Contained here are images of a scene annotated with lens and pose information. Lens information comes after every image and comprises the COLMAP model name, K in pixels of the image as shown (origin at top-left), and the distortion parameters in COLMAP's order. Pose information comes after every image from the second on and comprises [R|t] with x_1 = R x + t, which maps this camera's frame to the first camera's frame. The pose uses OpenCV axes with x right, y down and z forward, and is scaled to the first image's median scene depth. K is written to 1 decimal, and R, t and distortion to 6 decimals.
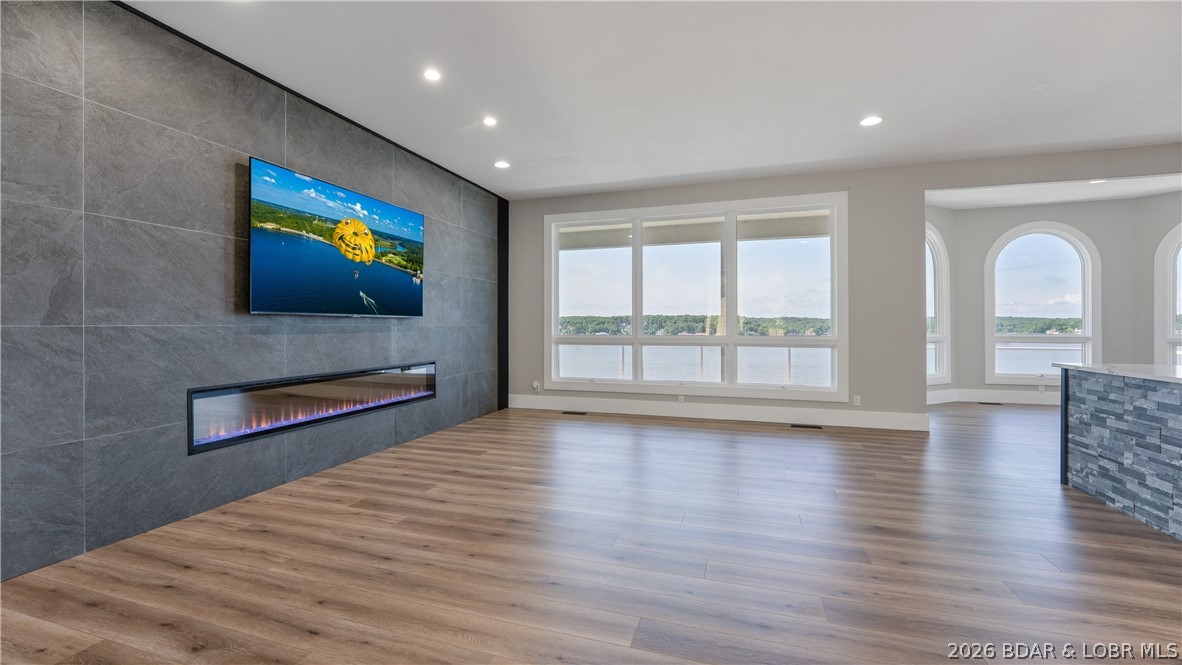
lens RADIAL K [[493.6, 0, 571.5], [0, 493.6, 321.1], [0, 0, 1]] dist [-0.008272, 0.000611]
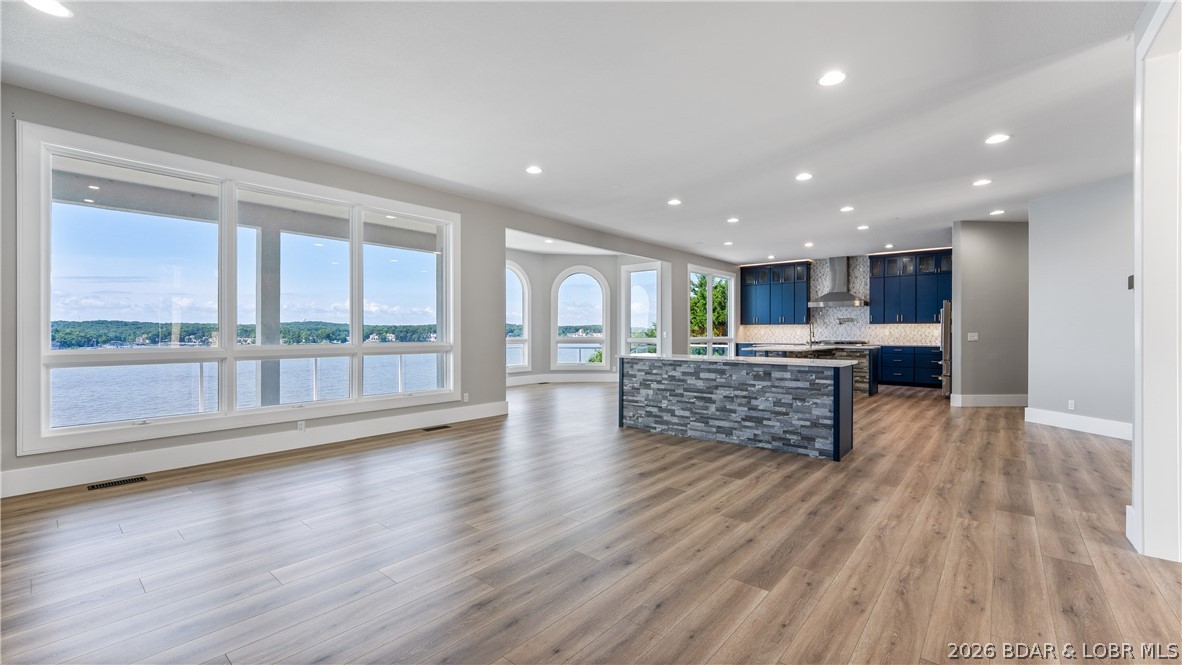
lens RADIAL K [[493.6, 0, 583.4], [0, 493.6, 332.6], [0, 0, 1]] dist [-0.008272, 0.000611]
pose [[0.368380, -0.004476, 0.929664, -0.486693], [-0.007037, 0.999946, 0.007603, -0.002022], [-0.929649, -0.009342, 0.368329, 0.393177]]
